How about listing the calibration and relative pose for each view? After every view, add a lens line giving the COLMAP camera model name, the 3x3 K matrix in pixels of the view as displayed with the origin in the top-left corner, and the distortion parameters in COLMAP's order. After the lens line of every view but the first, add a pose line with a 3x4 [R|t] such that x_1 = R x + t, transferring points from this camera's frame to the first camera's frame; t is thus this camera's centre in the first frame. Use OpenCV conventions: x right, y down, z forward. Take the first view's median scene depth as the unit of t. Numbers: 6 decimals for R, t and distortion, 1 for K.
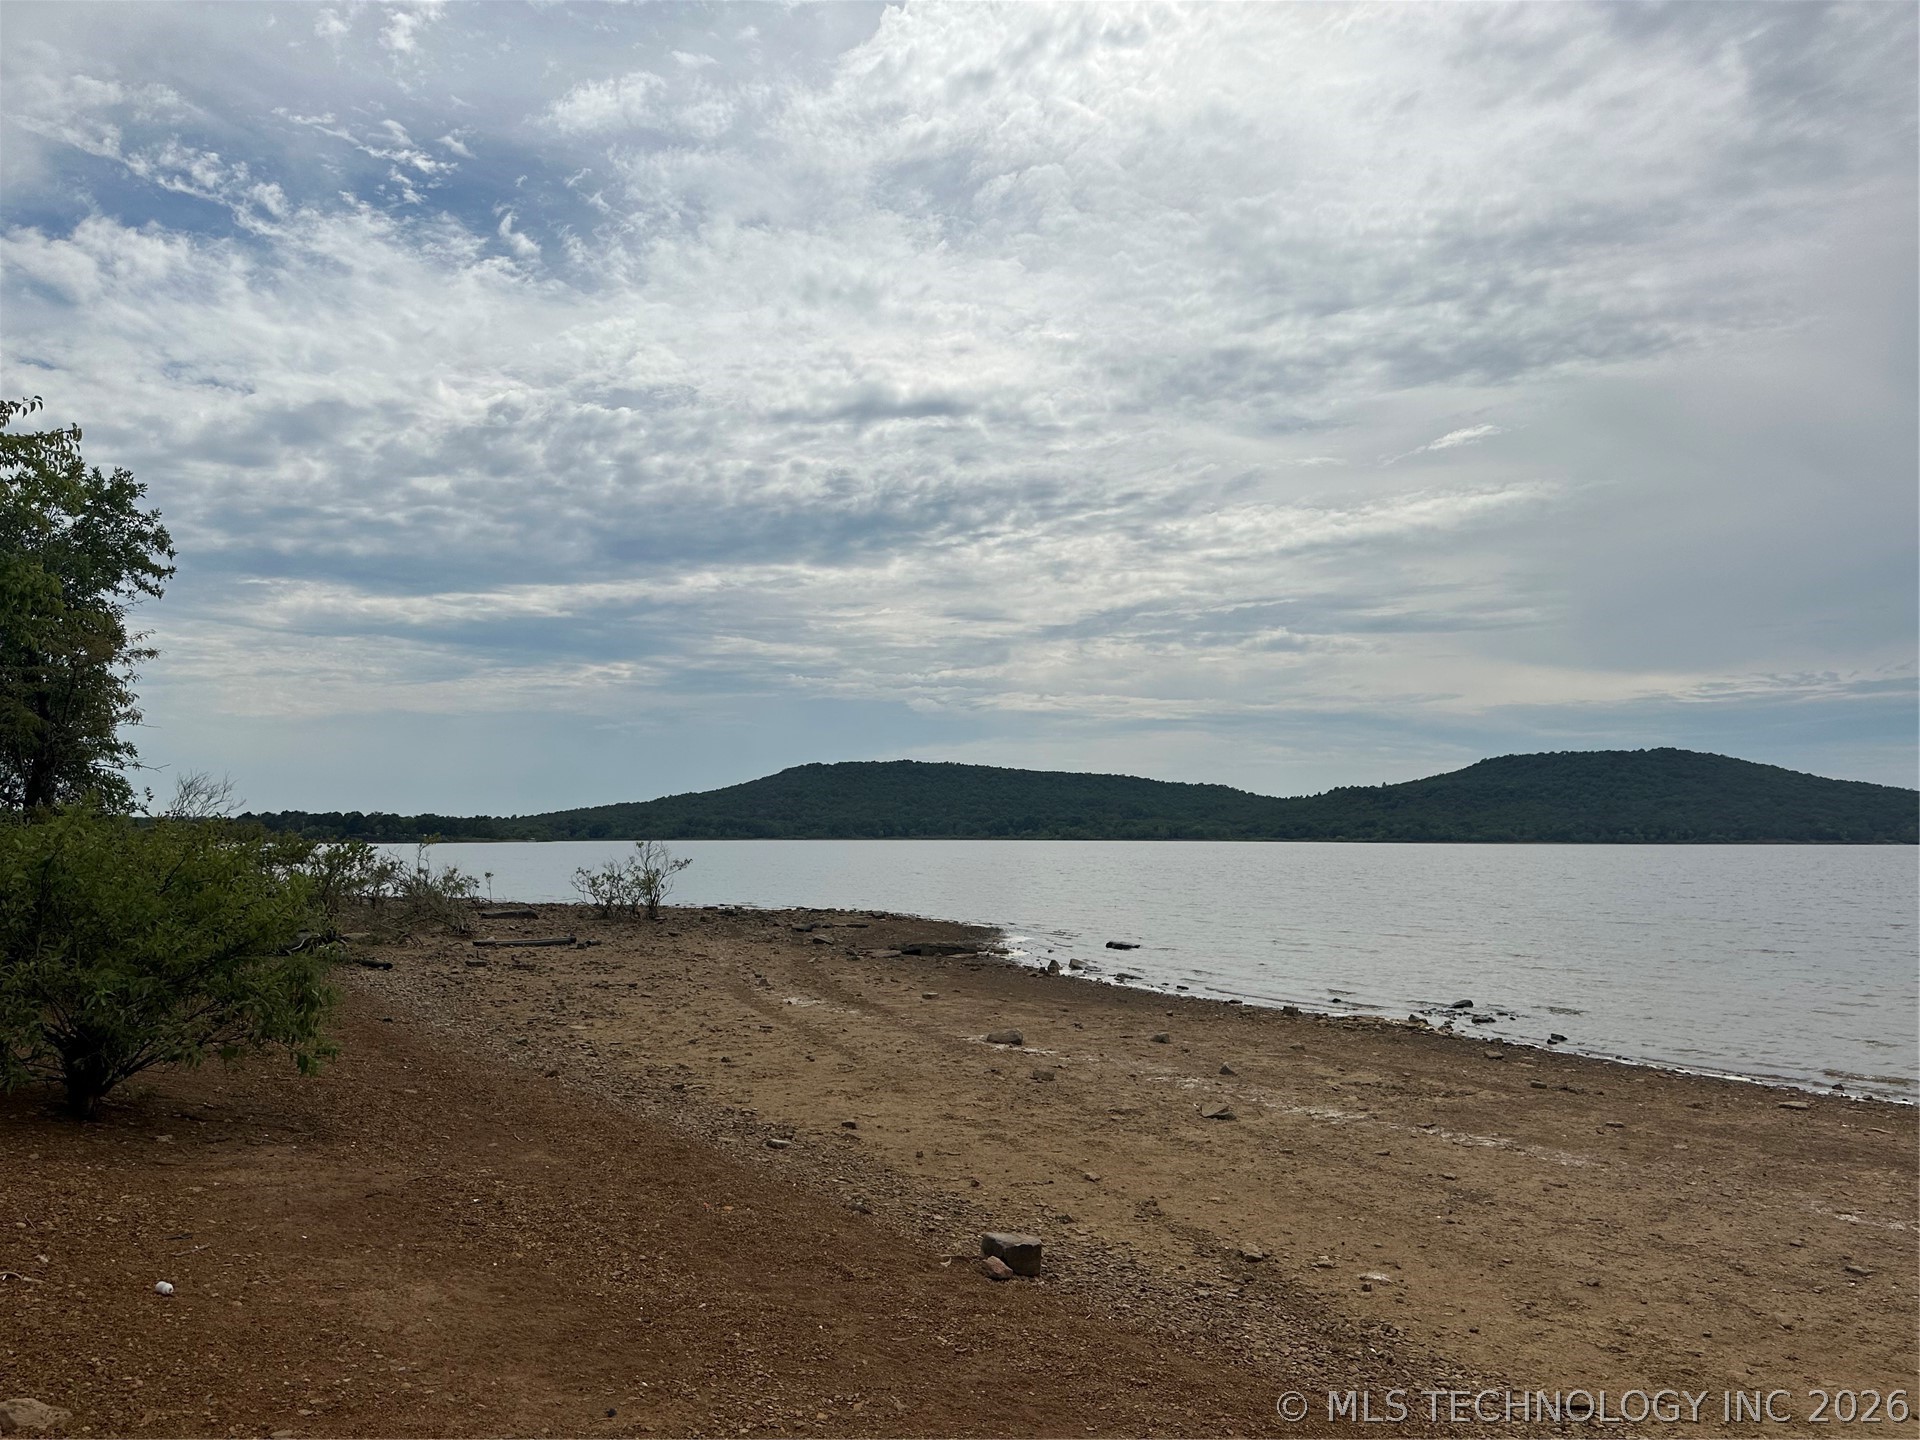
lens RADIAL K [[1328.3, 0, 1080.9], [0, 1328.3, 719.2], [0, 0, 1]] dist [0.029030, -0.062041]
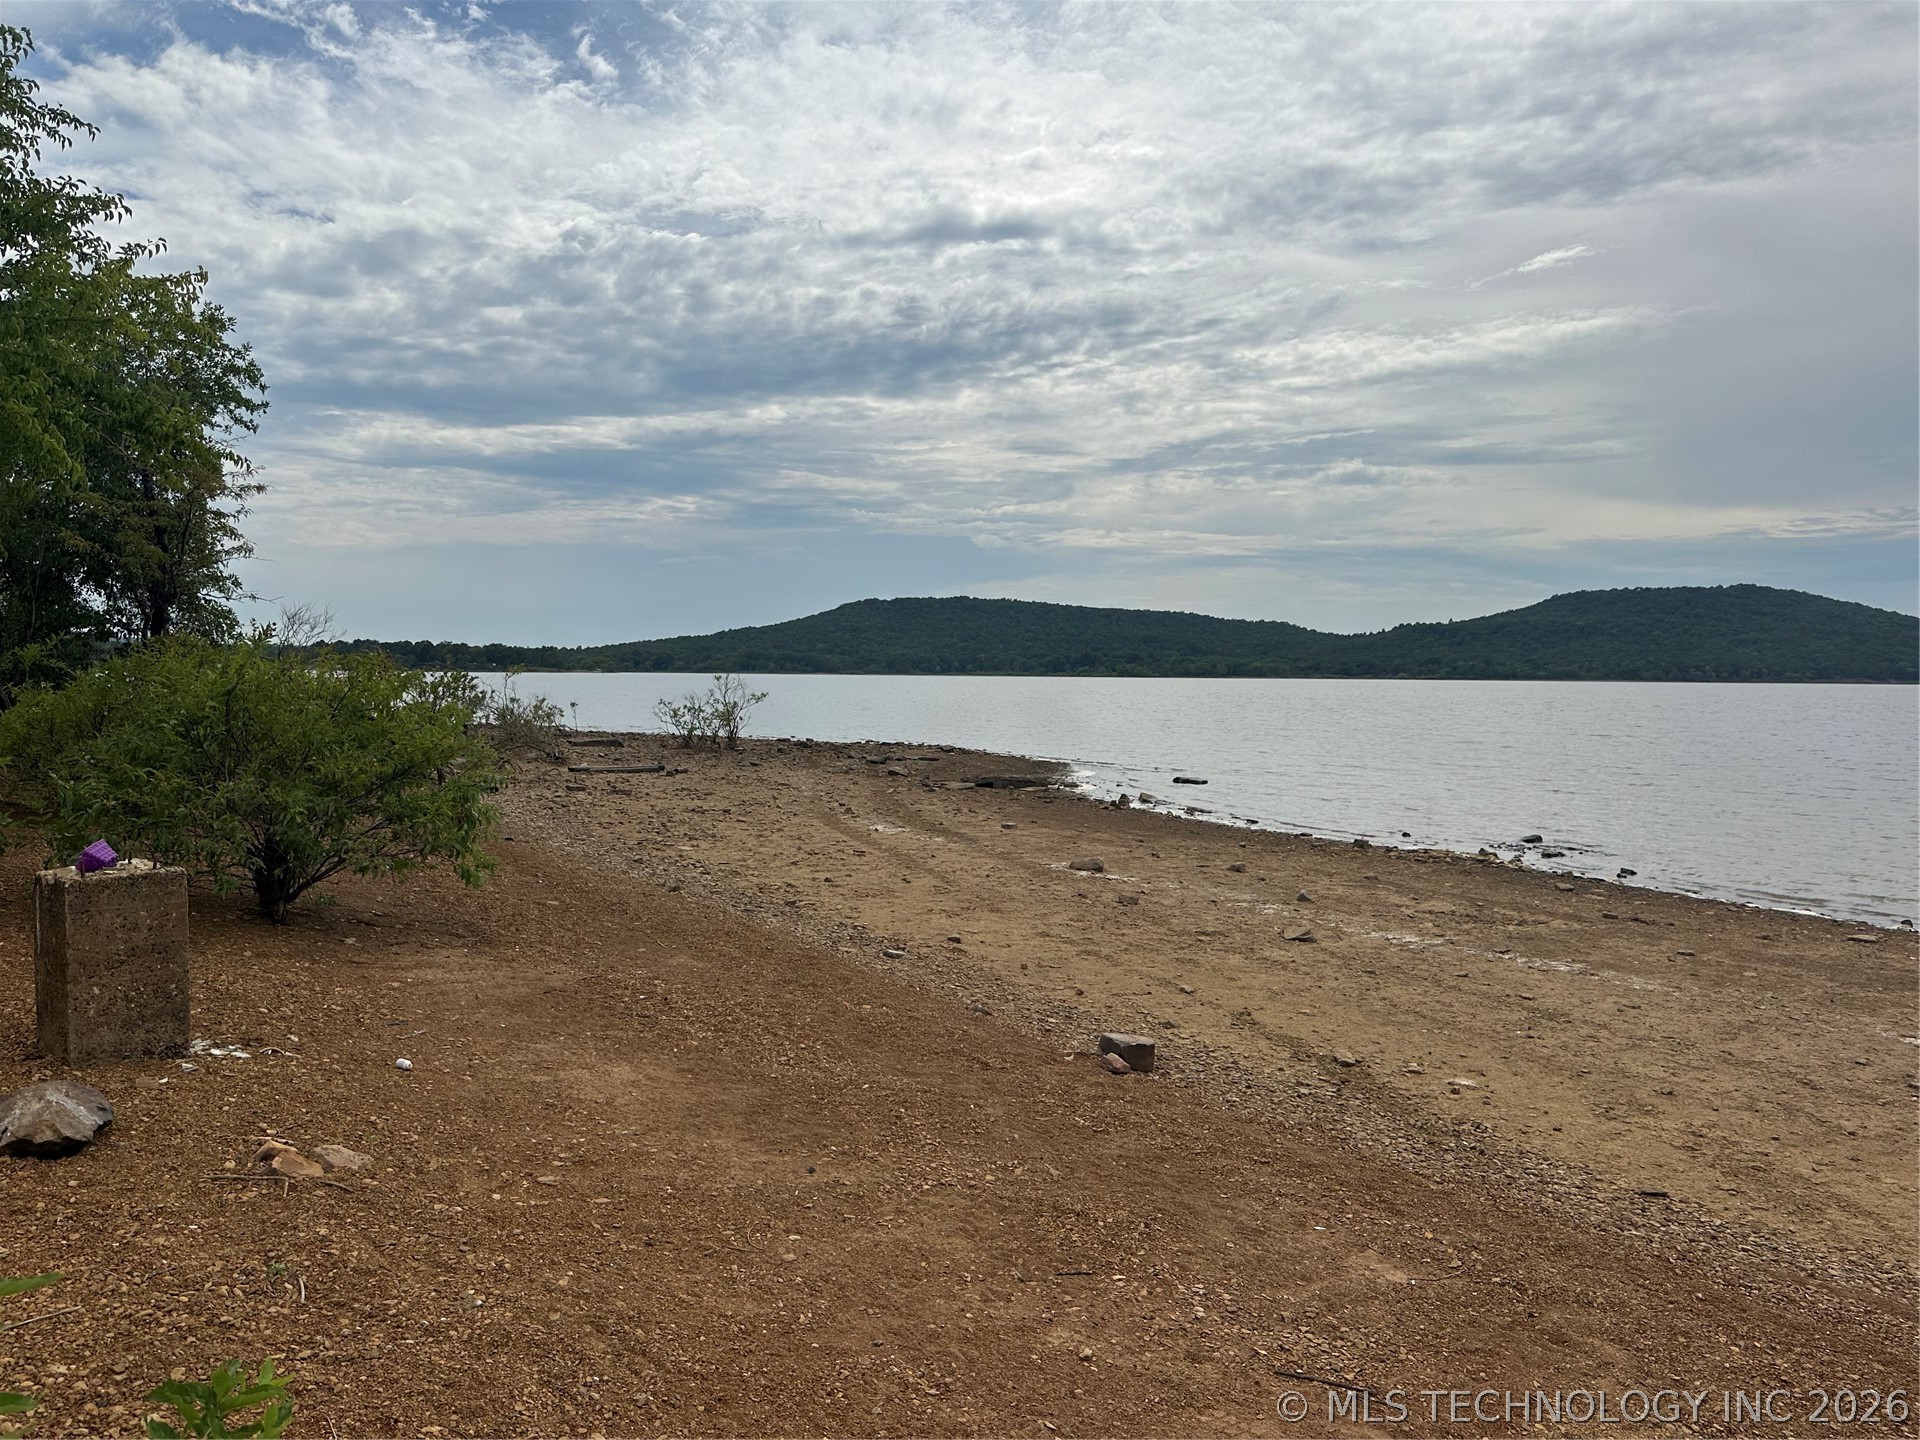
lens RADIAL K [[1470.1, 0, 960.0], [0, 1470.1, 720.0], [0, 0, 1]] dist [0.034819, -0.080983]
pose [[0.998940, 0.008843, -0.045165, -0.100053], [-0.003195, 0.992323, 0.123630, -0.013561], [0.045911, -0.123355, 0.991300, -0.123903]]
